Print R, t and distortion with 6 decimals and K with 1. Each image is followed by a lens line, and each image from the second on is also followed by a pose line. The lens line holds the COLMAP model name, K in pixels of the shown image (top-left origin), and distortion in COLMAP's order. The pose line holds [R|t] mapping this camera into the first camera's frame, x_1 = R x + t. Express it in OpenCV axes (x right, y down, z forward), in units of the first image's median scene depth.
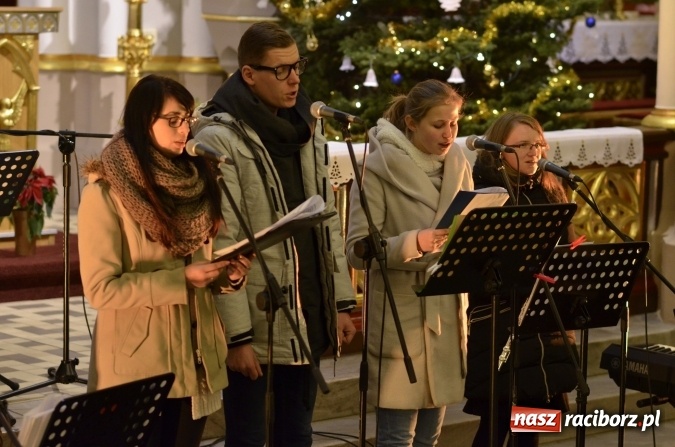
lens RADIAL K [[2451.0, 0, 337.5], [0, 2451.0, 223.5], [0, 0, 1]] dist [-0.020687, 1.584149]
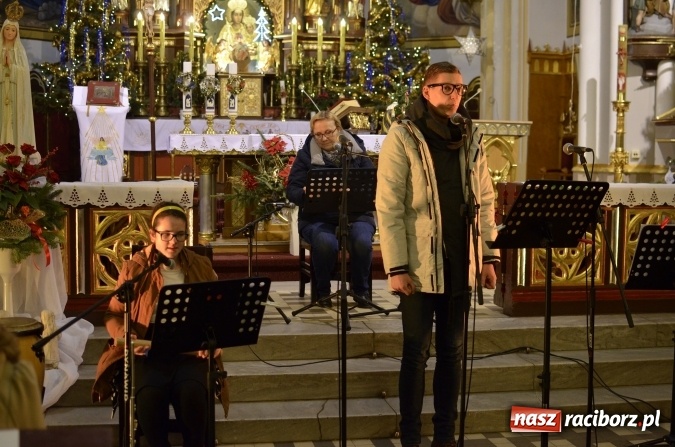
lens RADIAL K [[1034.3, 0, 337.5], [0, 1034.3, 223.5], [0, 0, 1]] dist [-0.148837, 0.039355]
pose [[0.858379, 0.027966, -0.512253, 0.172128], [-0.059159, 0.997248, -0.044687, 0.032730], [0.509594, 0.068663, 0.857671, 0.304508]]
